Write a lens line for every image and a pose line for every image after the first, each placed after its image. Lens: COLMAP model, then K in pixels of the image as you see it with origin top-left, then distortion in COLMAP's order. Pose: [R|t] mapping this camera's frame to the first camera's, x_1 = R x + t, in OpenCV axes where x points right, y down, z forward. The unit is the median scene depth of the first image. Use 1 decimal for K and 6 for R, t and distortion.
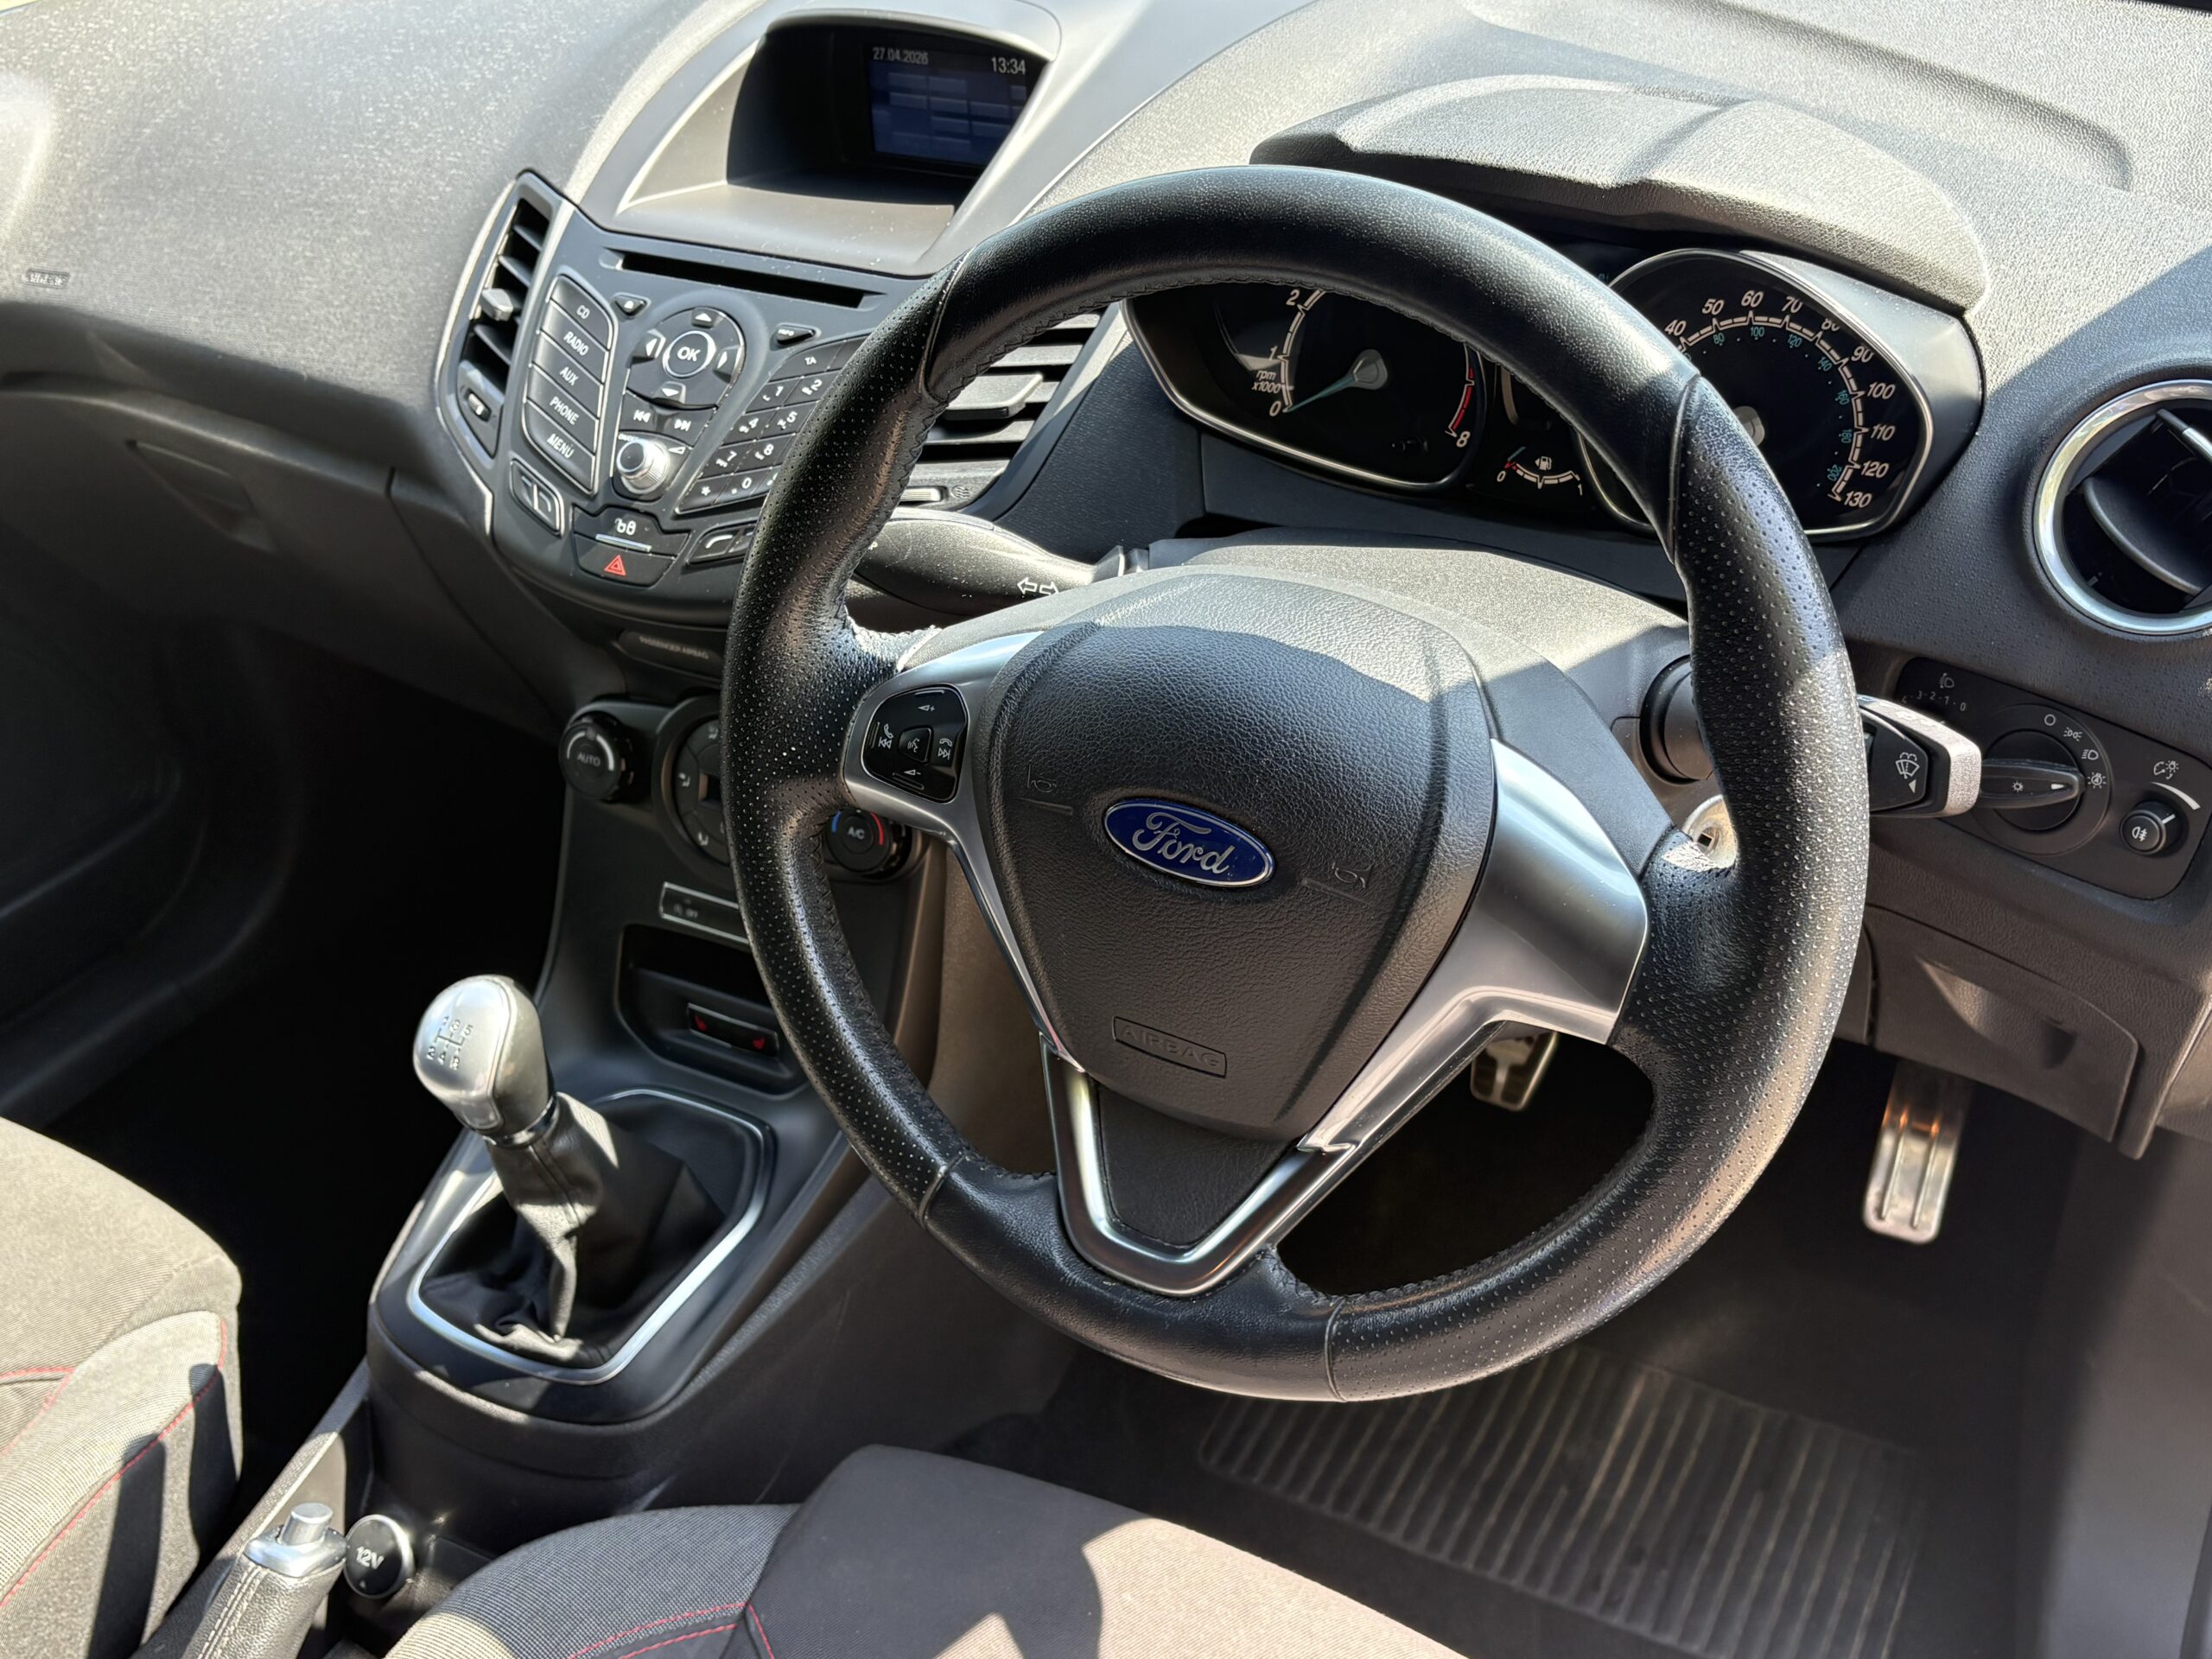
lens RADIAL K [[2273.5, 0, 1123.7], [0, 2273.5, 837.5], [0, 0, 1]] dist [0.034761, 0.000000]
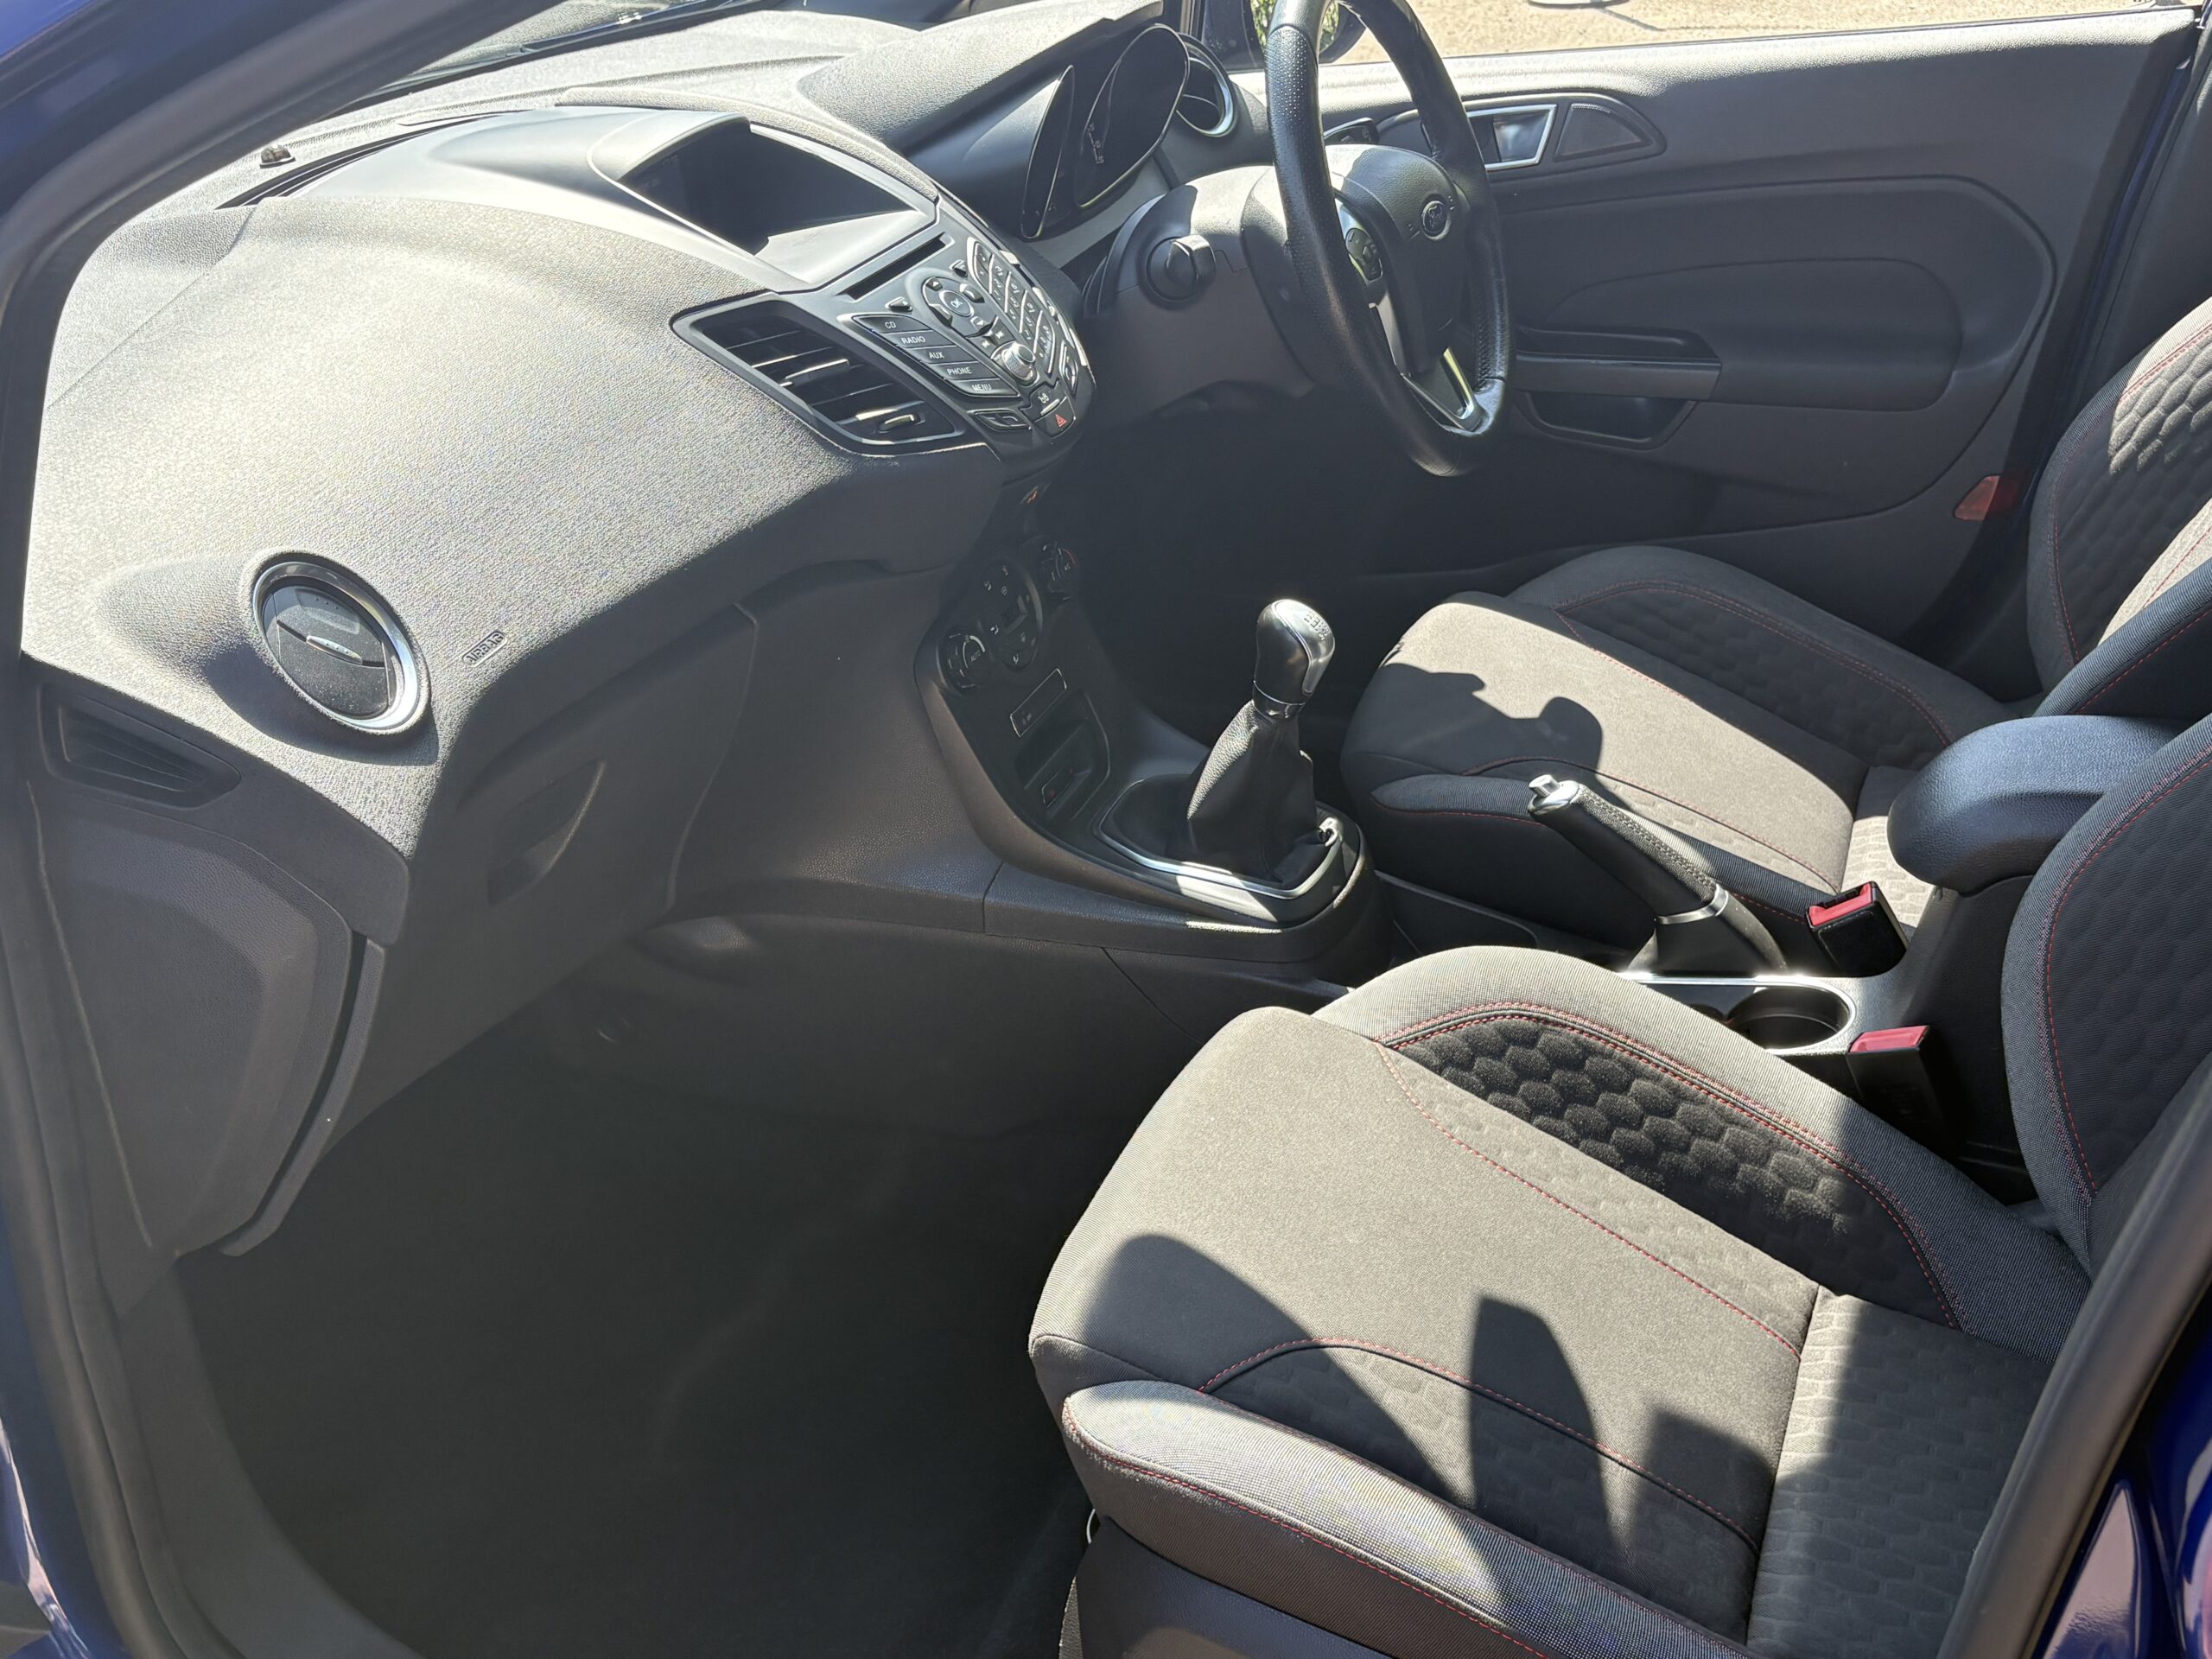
lens RADIAL K [[2273.5, 0, 1068.2], [0, 2273.5, 854.0], [0, 0, 1]] dist [0.034761, 0.000000]
pose [[-0.112916, -0.442902, 0.889431, -1.697867], [0.591368, 0.689388, 0.418364, -0.549664], [-0.798457, 0.573221, 0.184075, 0.890612]]
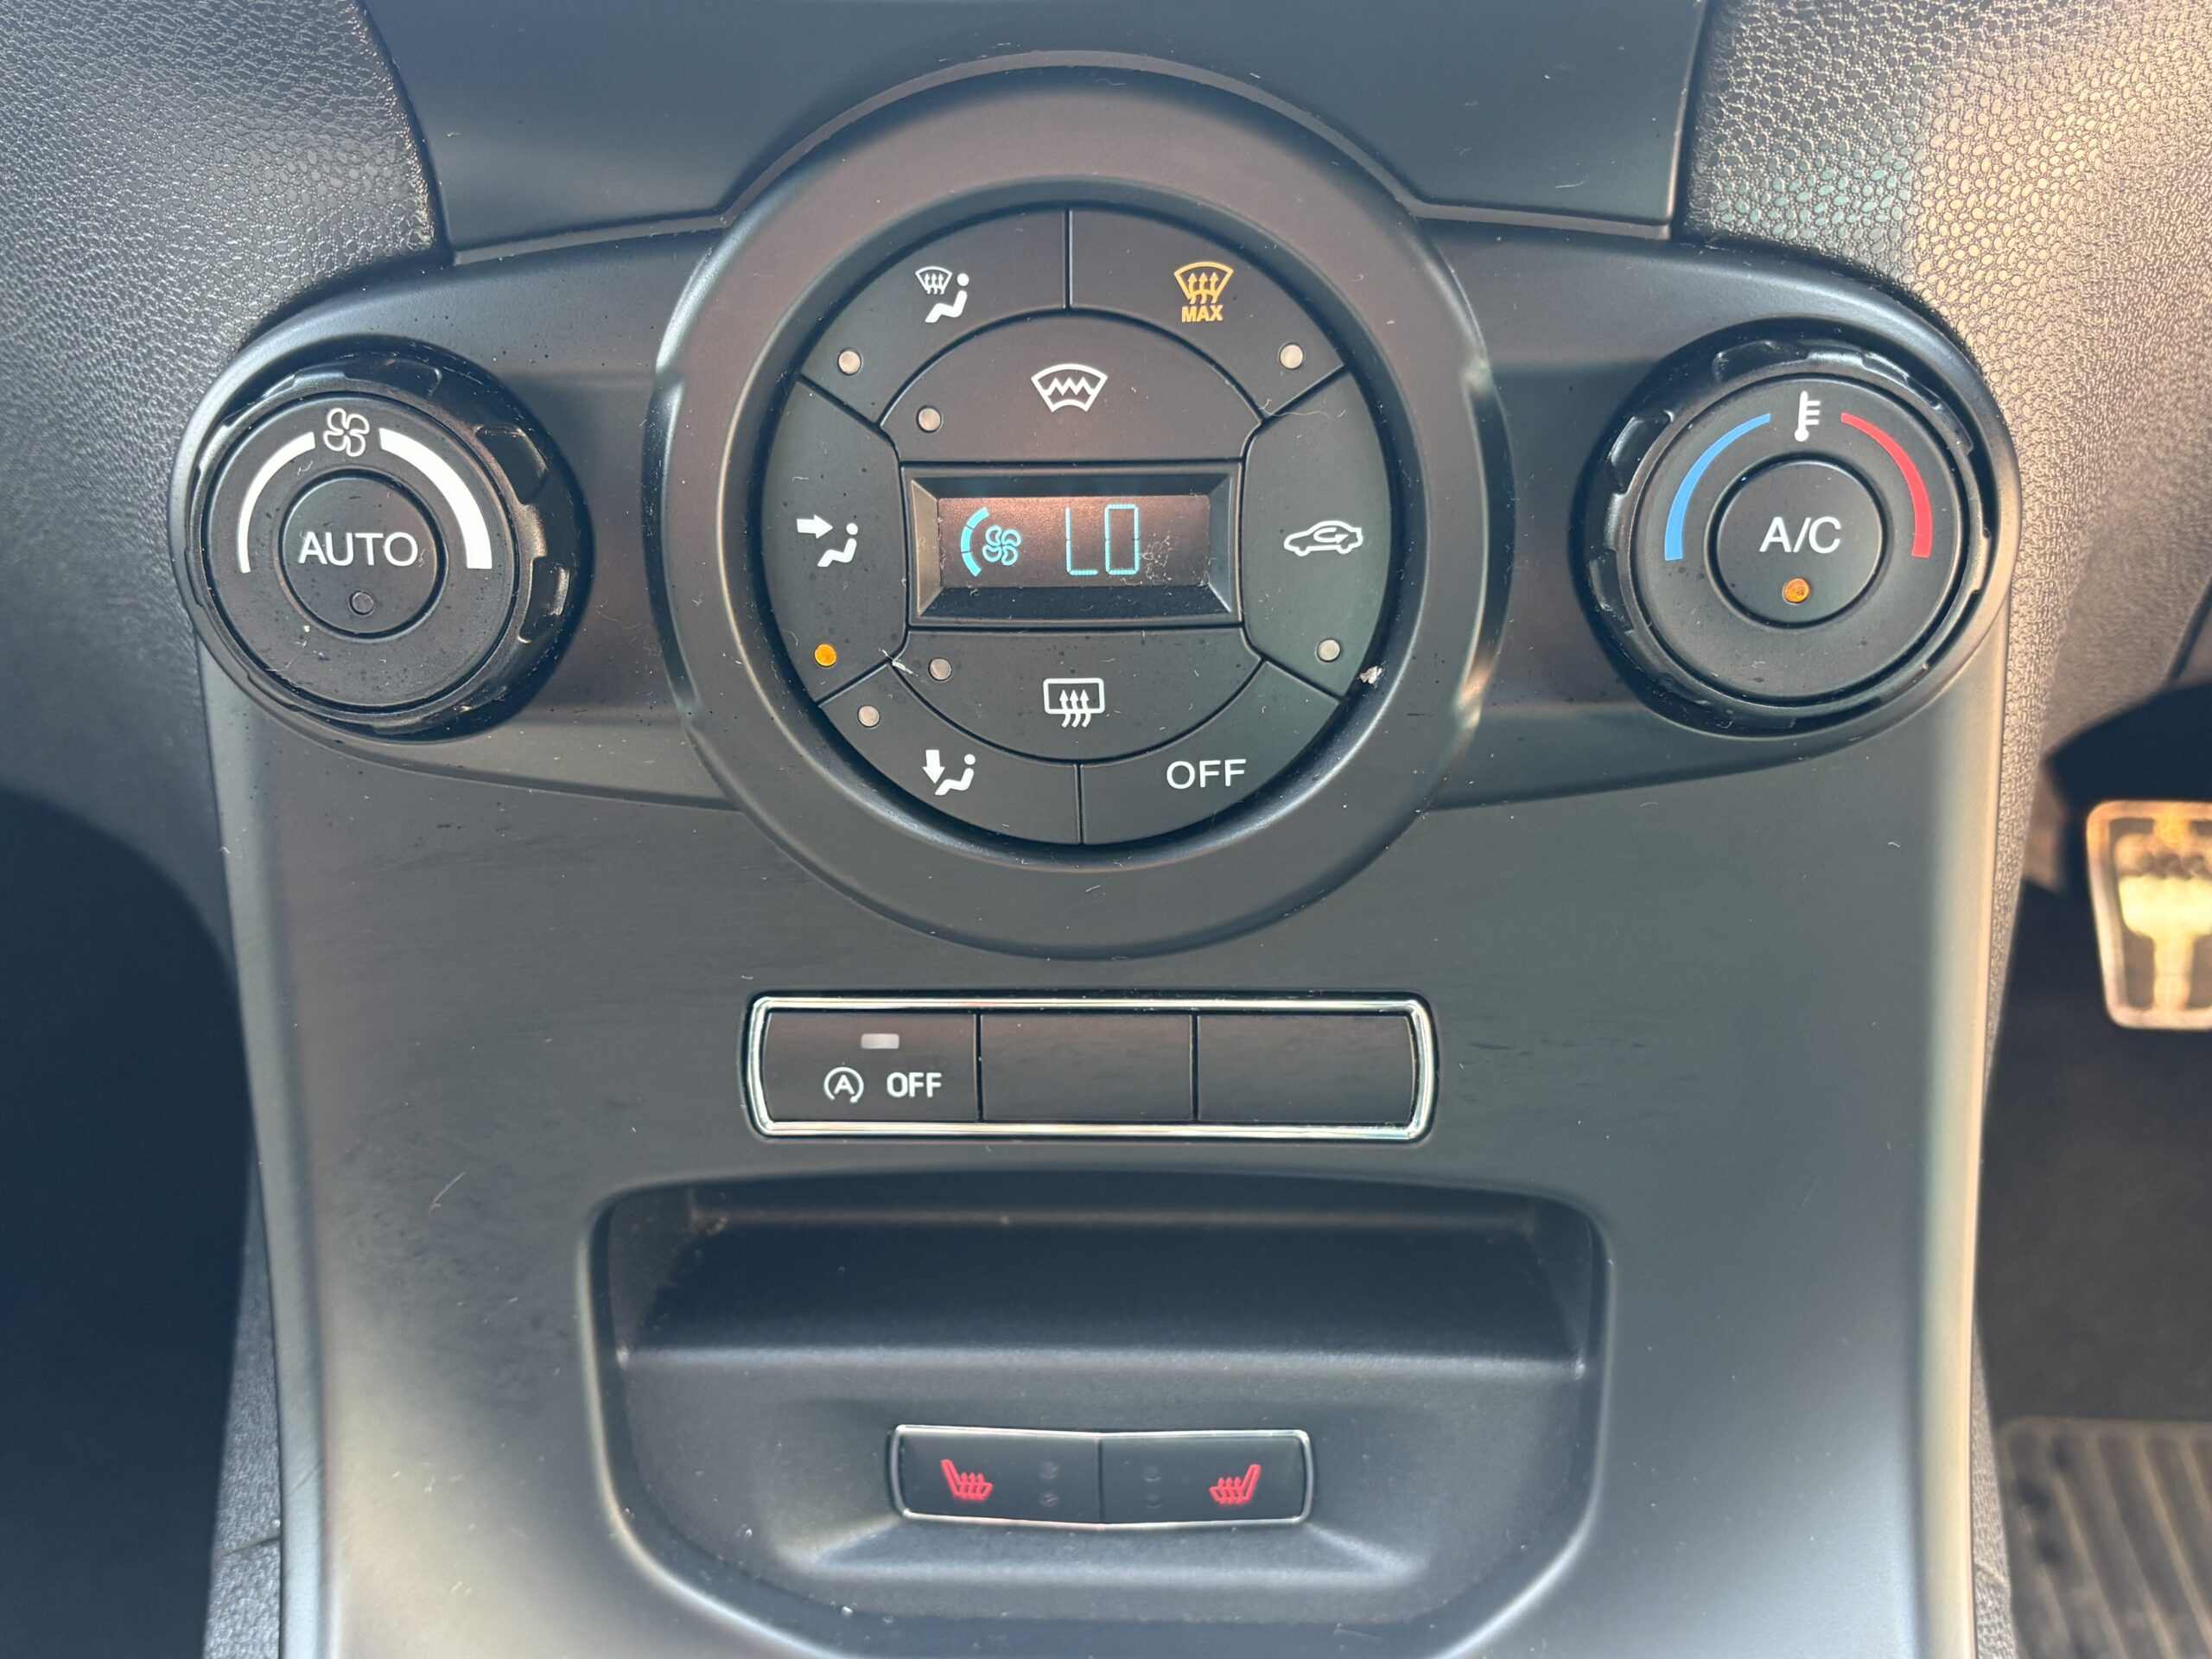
lens RADIAL K [[2273.5, 0, 1107.9], [0, 2273.5, 834.3], [0, 0, 1]] dist [0.034761, 0.000000]
pose [[0.903898, -0.235566, 0.357039, -0.292052], [0.233845, 0.971055, 0.048667, -0.000721], [-0.358169, 0.039502, 0.932821, 0.875095]]
